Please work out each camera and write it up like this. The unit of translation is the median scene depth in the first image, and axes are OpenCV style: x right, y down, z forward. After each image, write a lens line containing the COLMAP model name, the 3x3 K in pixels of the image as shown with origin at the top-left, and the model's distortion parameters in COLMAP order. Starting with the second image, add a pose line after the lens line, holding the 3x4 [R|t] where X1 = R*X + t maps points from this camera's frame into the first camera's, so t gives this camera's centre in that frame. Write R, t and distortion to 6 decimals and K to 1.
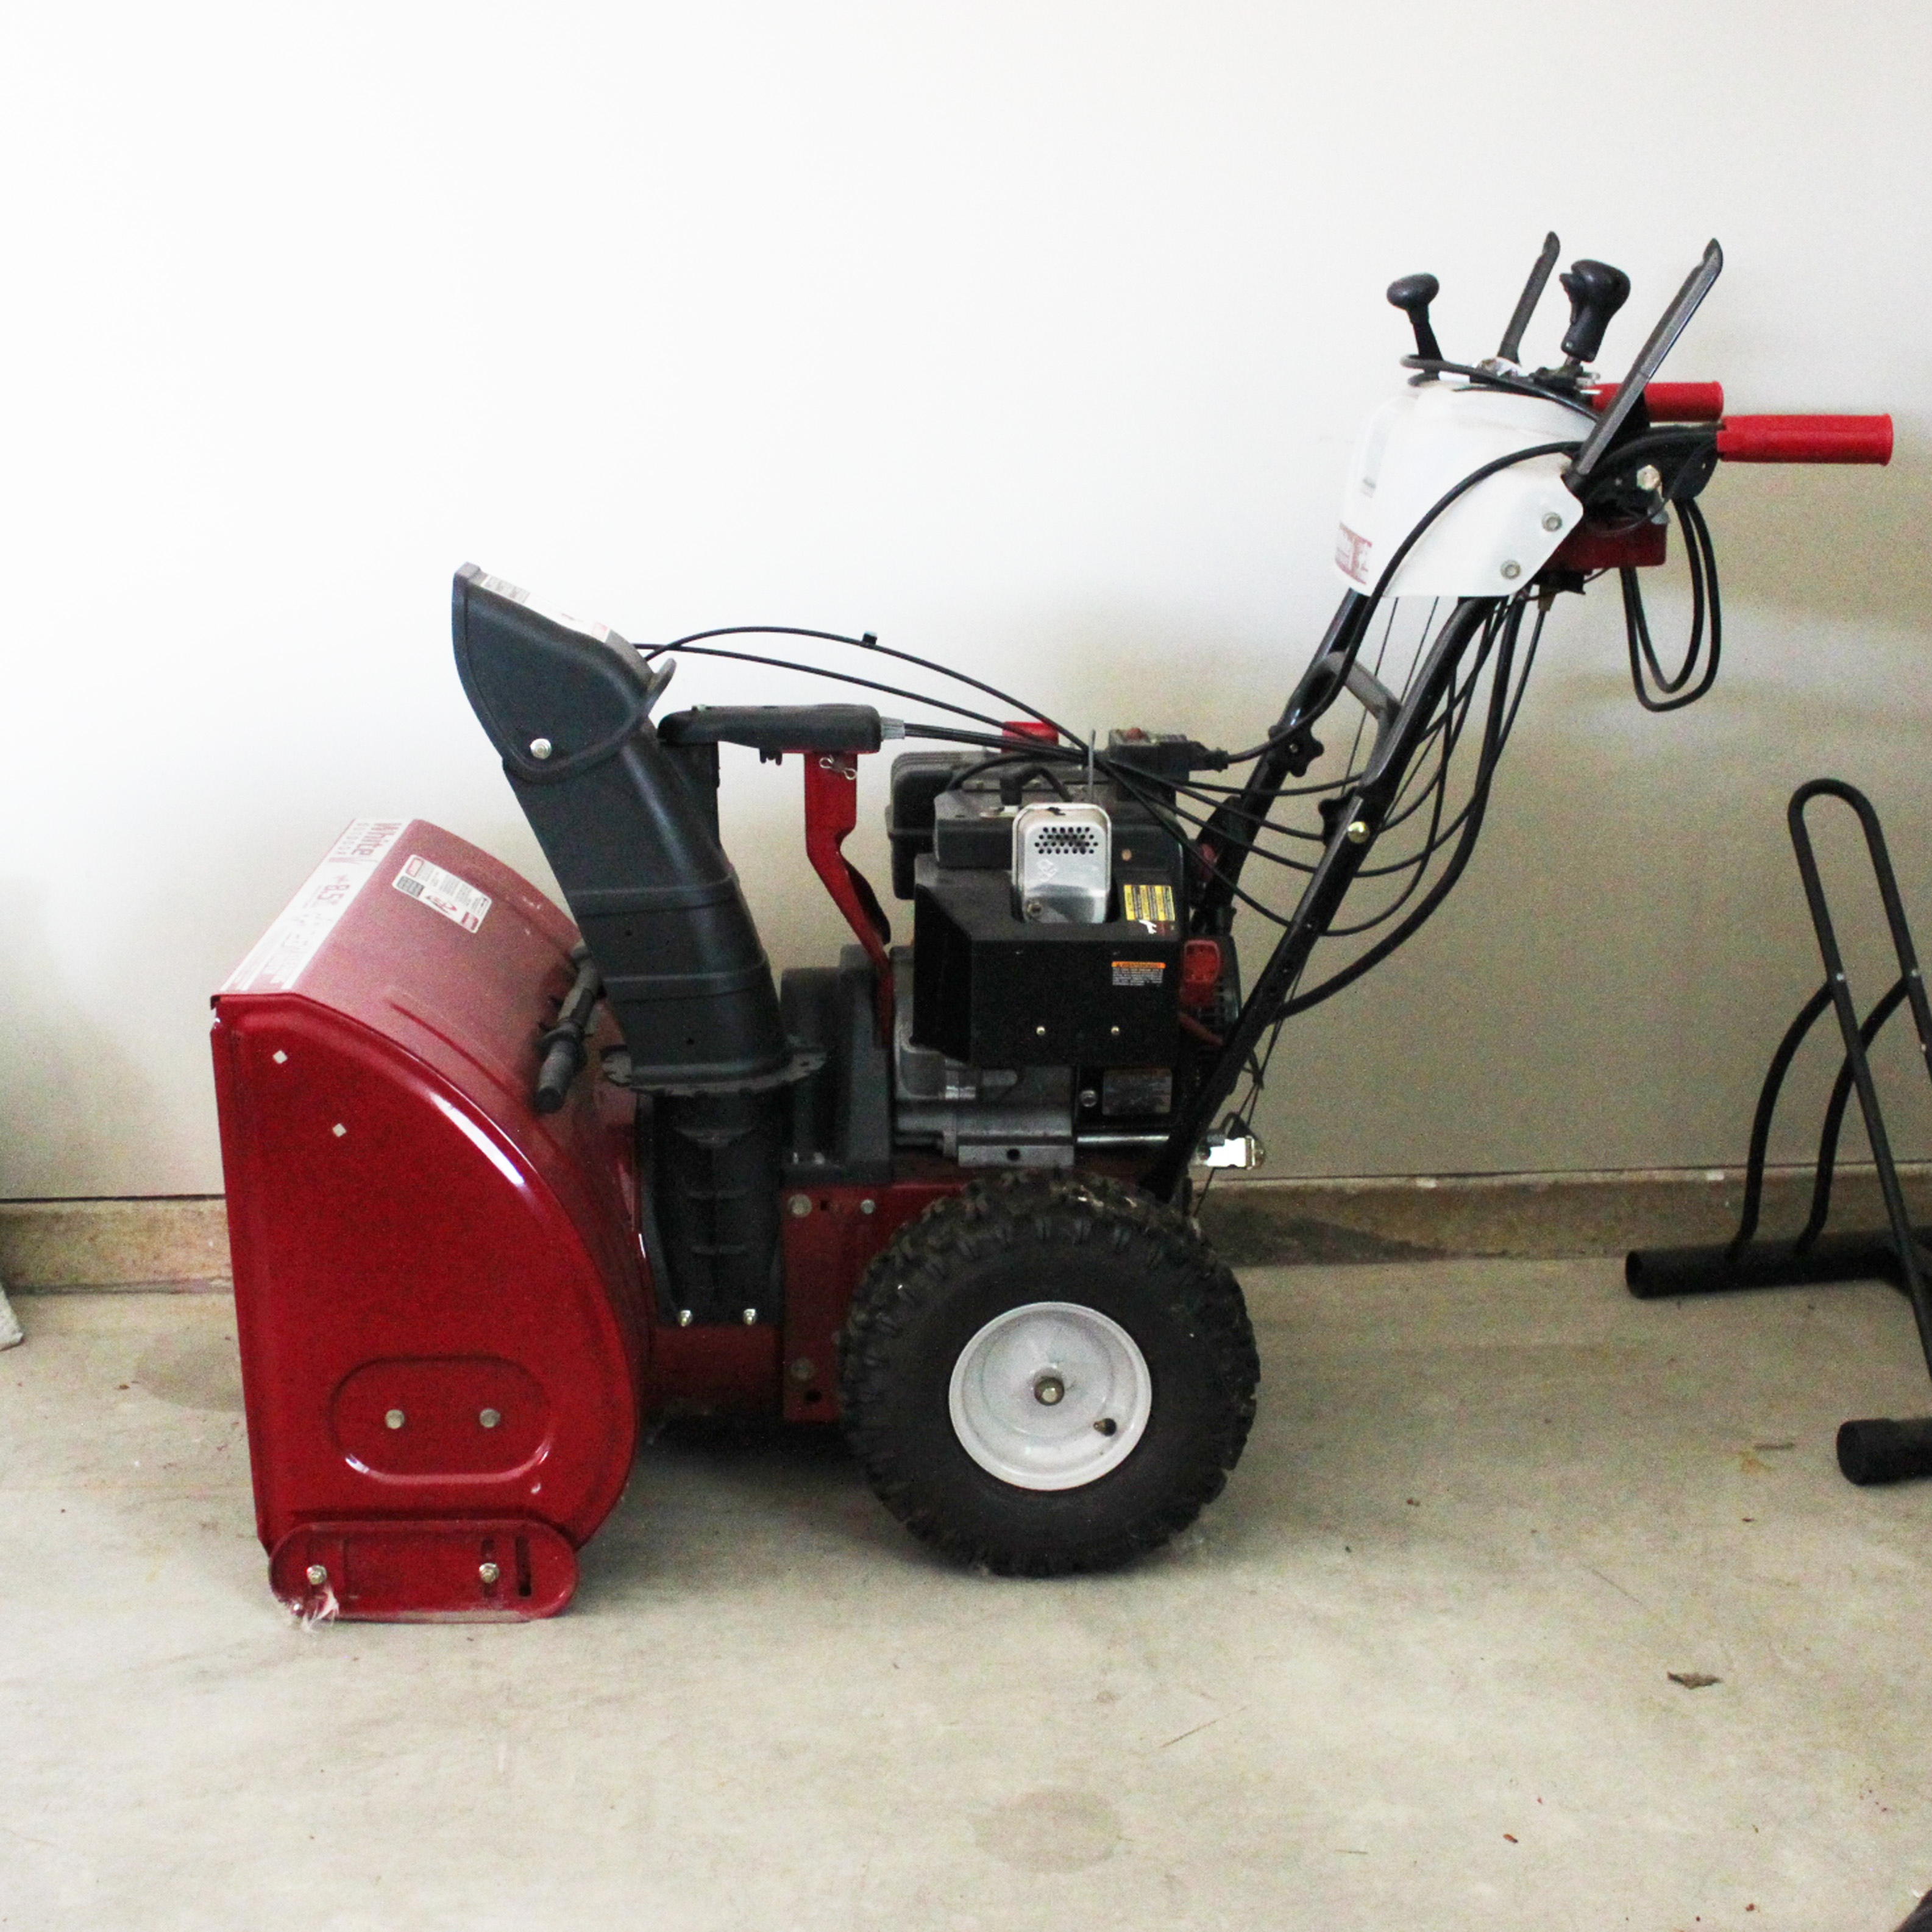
lens RADIAL K [[3128.7, 0, 966.0], [0, 3128.7, 966.0], [0, 0, 1]] dist [-0.173359, -0.058240]
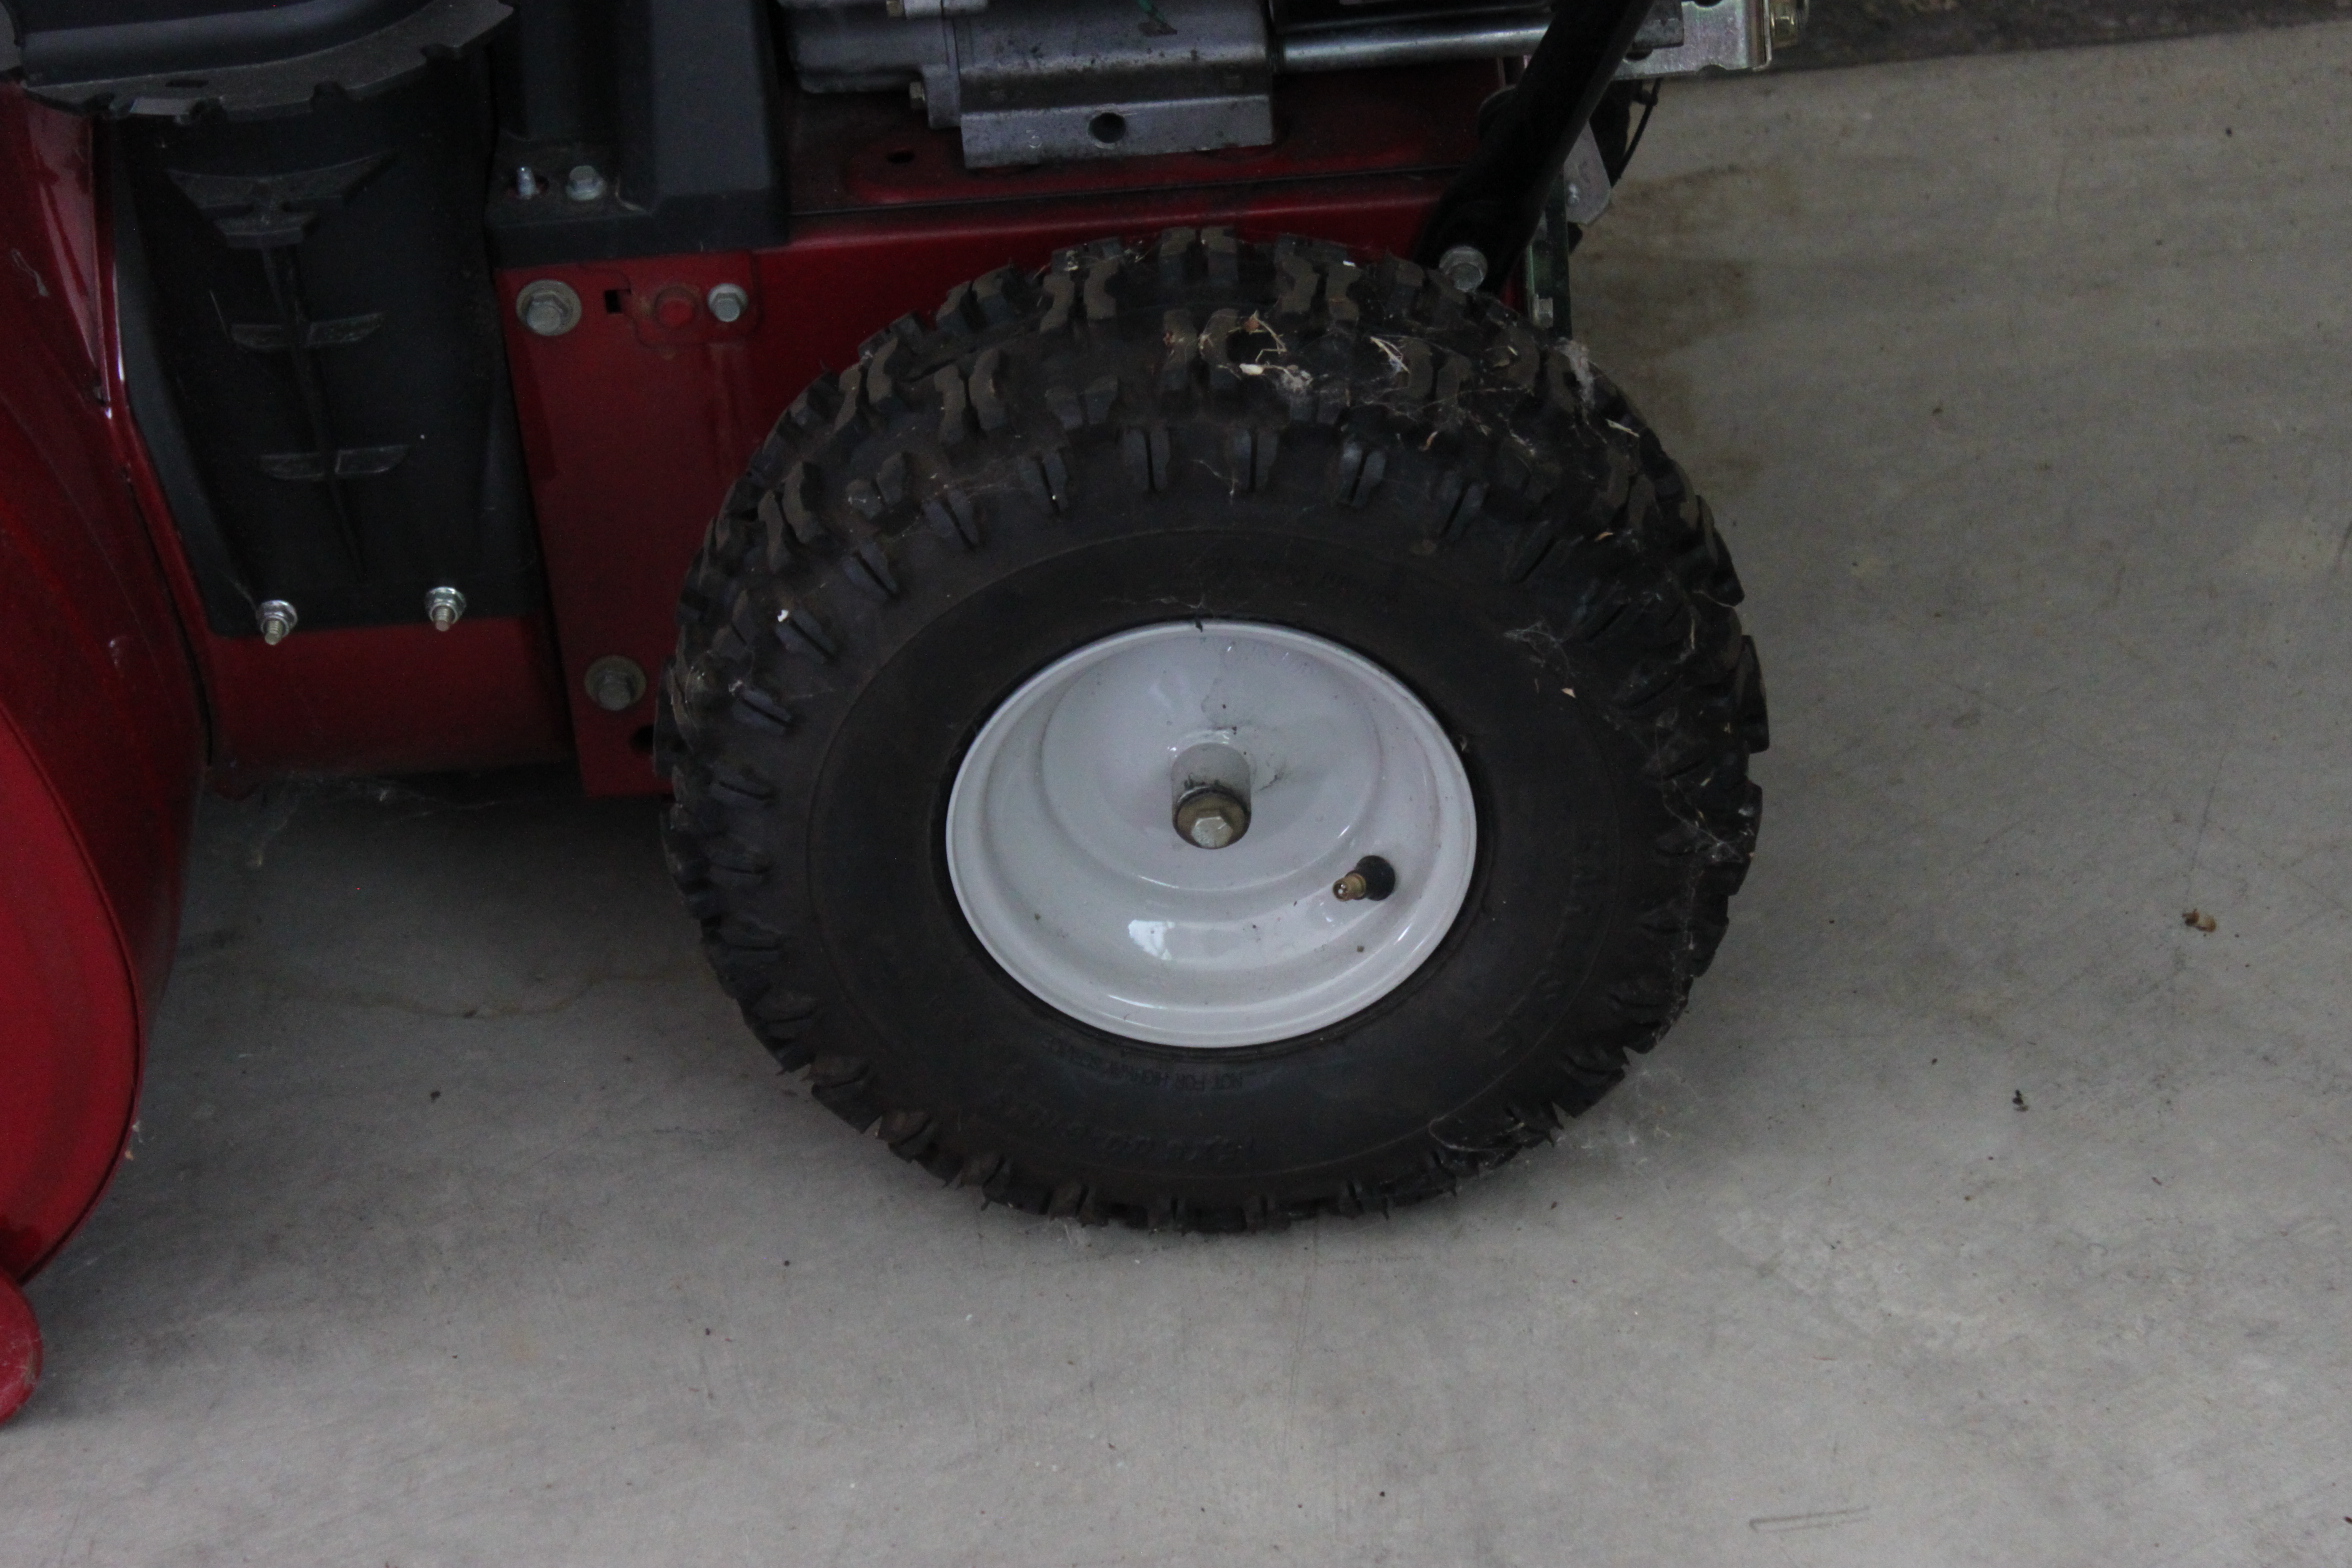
lens RADIAL K [[5814.7, 0, 1246.8], [0, 5814.7, 785.4], [0, 0, 1]] dist [0.063024, -0.005128]
pose [[0.996717, -0.041116, -0.069742, 0.080953], [0.065185, 0.918451, 0.390125, -0.145294], [0.048014, -0.393391, 0.918117, 0.345136]]
